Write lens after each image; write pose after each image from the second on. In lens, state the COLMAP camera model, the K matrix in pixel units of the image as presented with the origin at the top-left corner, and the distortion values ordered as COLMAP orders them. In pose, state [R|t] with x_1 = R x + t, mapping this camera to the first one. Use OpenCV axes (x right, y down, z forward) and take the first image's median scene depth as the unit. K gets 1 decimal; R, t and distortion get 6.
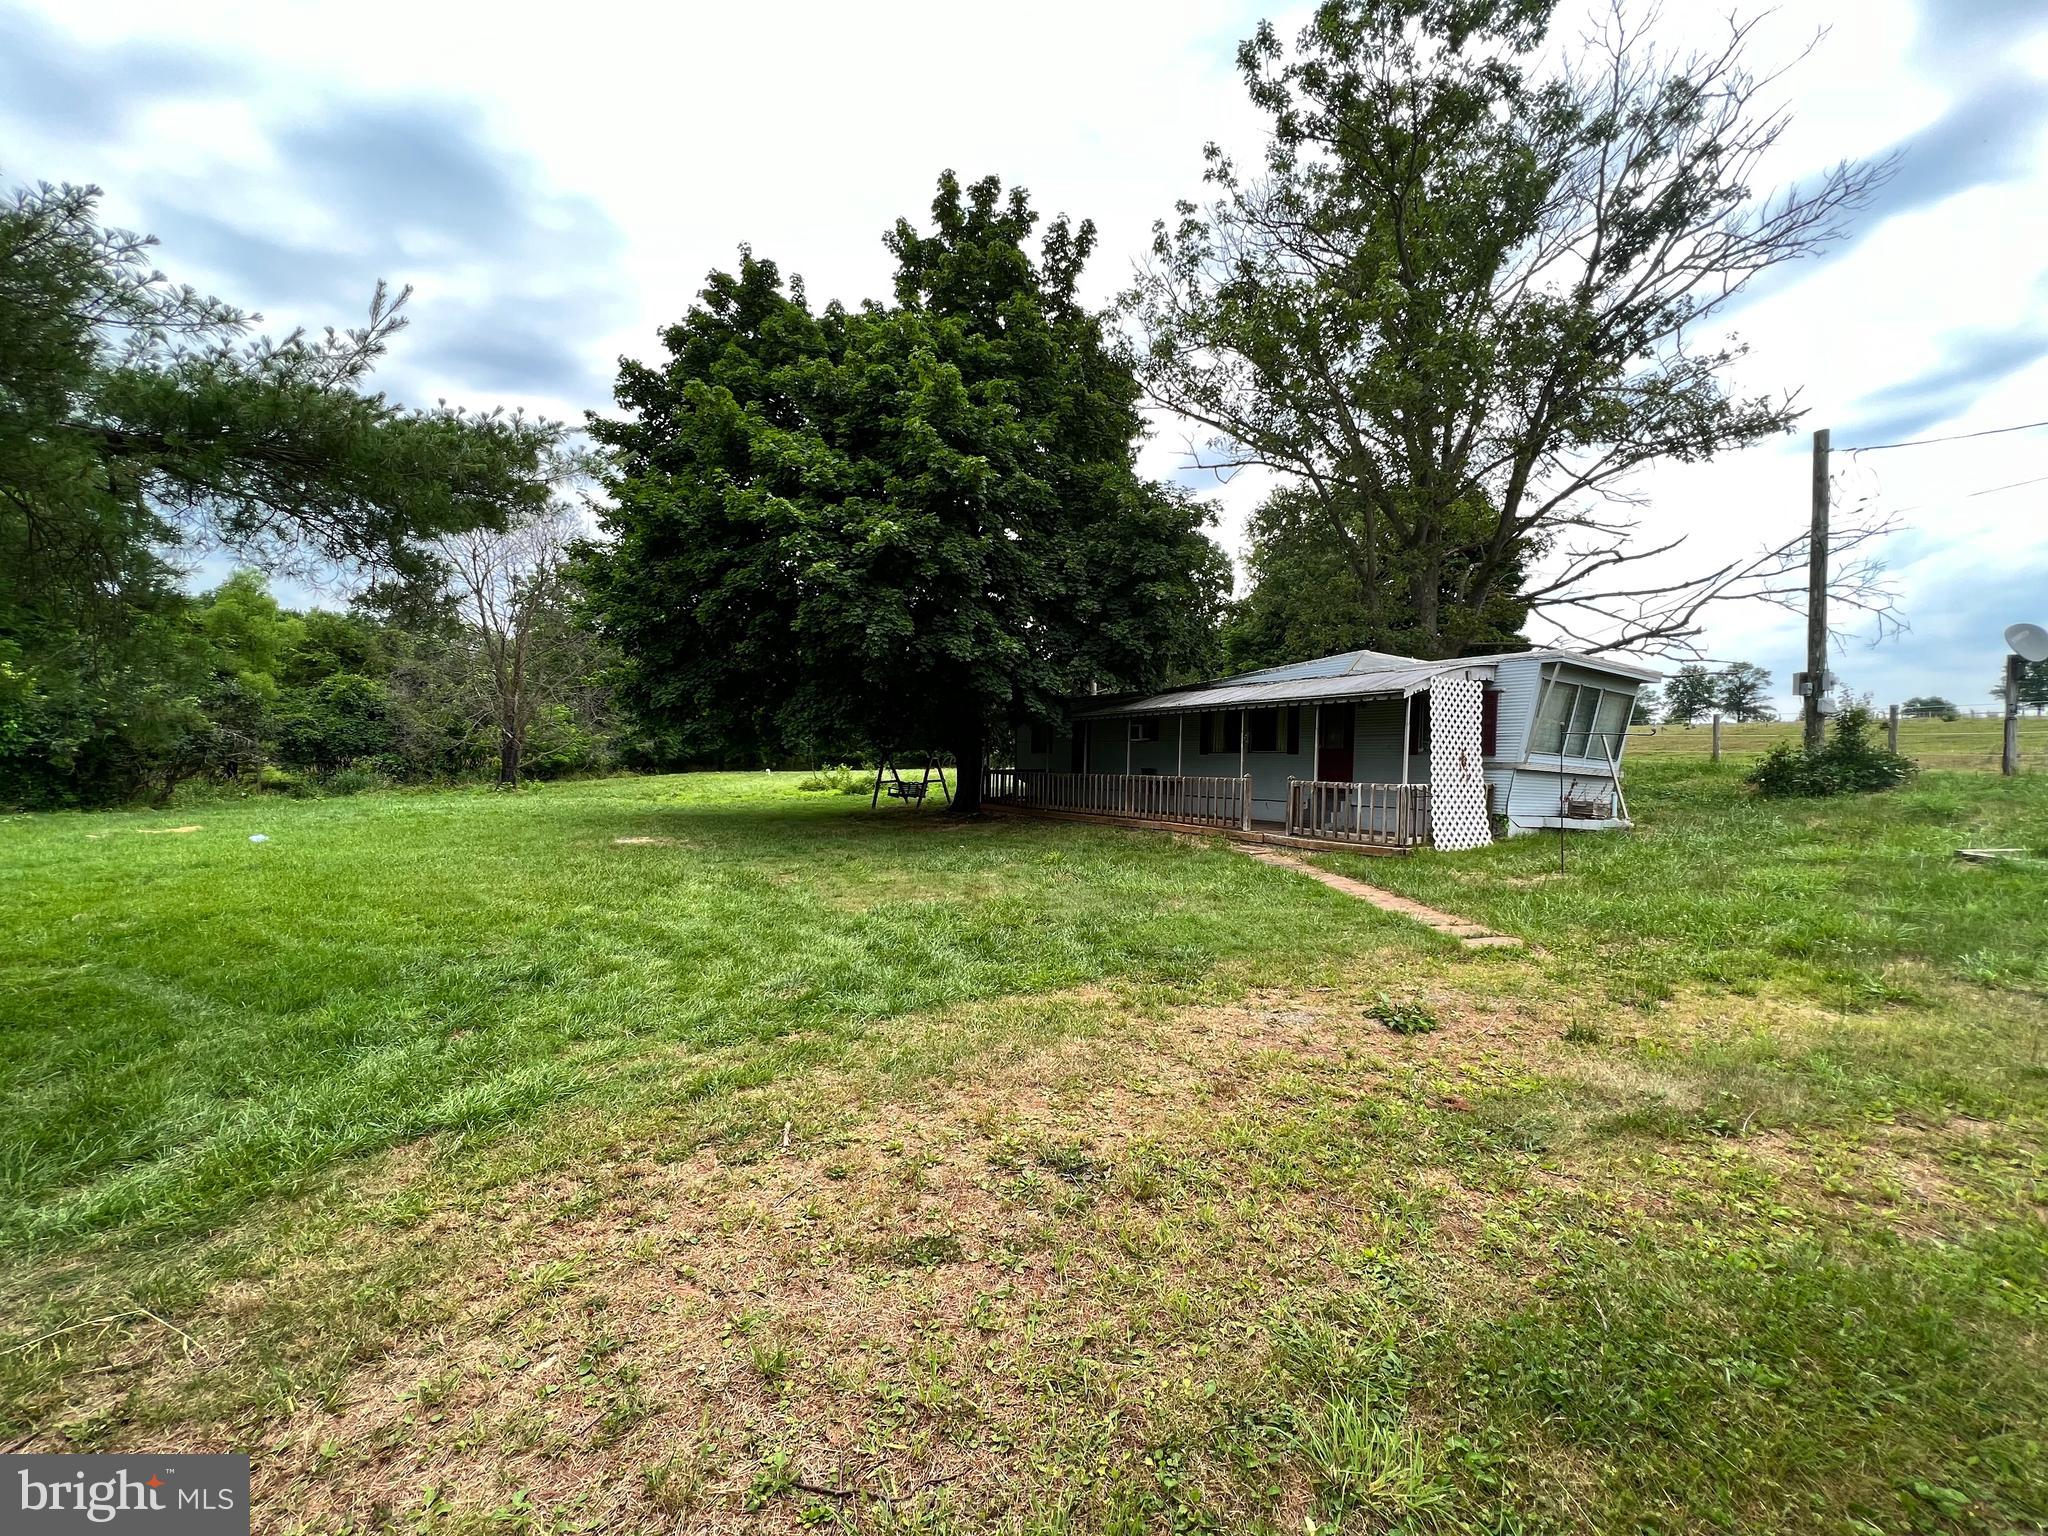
lens RADIAL K [[823.3, 0, 1024.0], [0, 823.3, 768.0], [0, 0, 1]] dist [-0.000148, -0.000076]
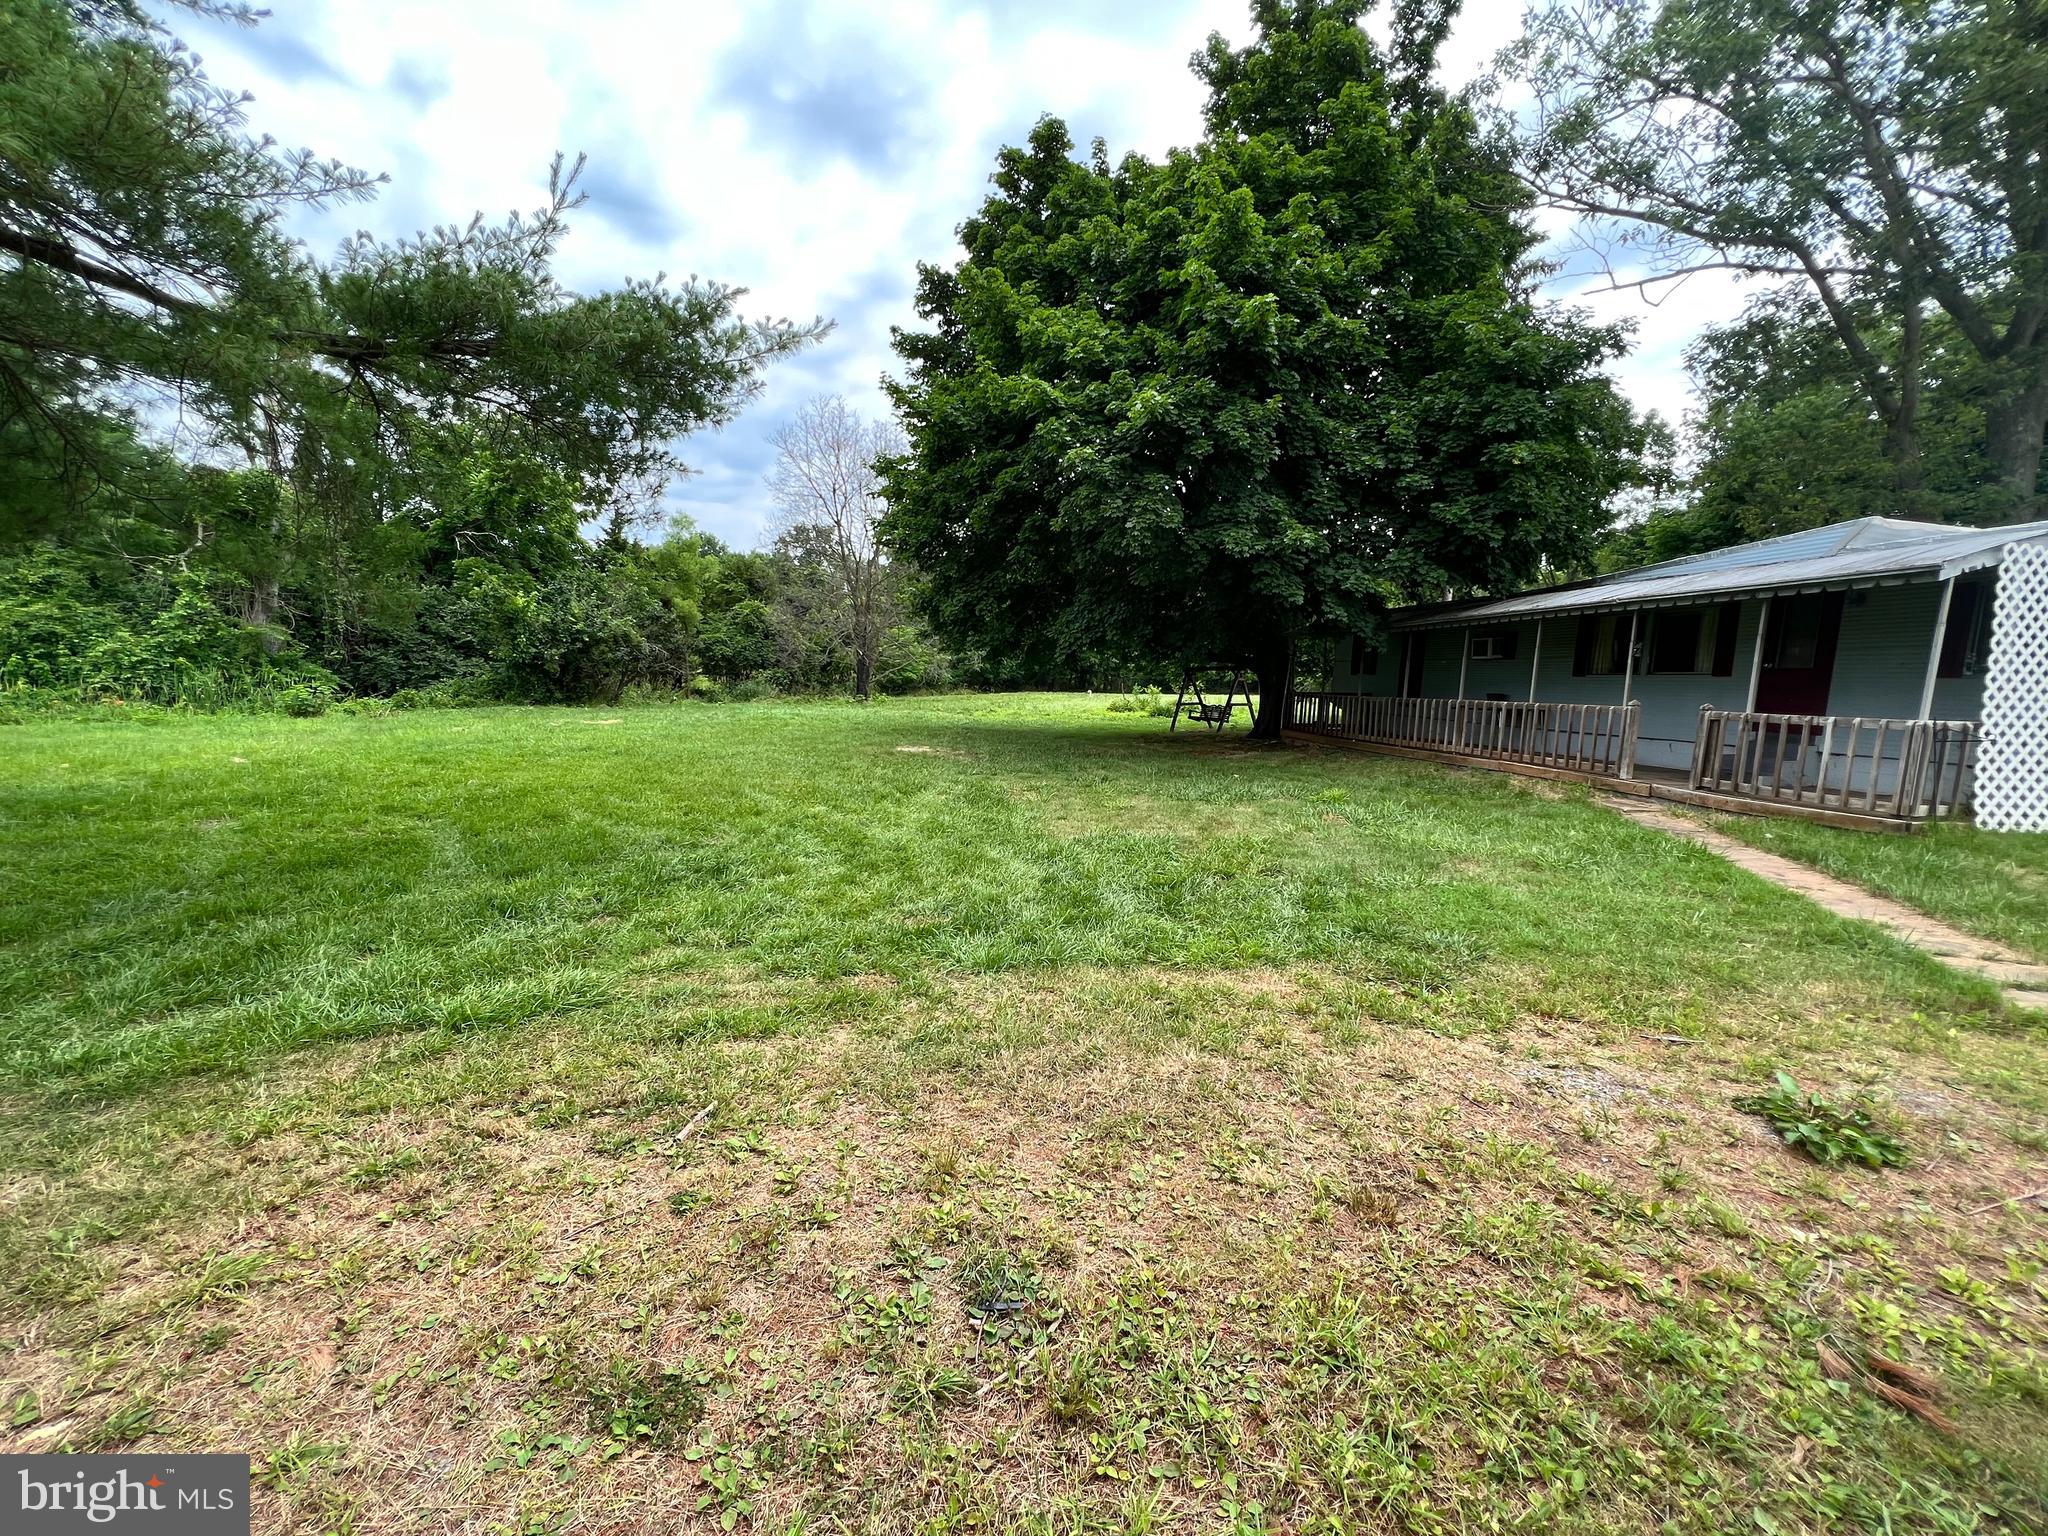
lens RADIAL K [[822.2, 0, 1024.0], [0, 822.2, 768.0], [0, 0, 1]] dist [-0.000471, 0.000247]
pose [[0.915981, 0.061826, -0.396430, 0.069262], [-0.026700, 0.995259, 0.093524, 0.012597], [0.400333, -0.075081, 0.913289, 0.121712]]
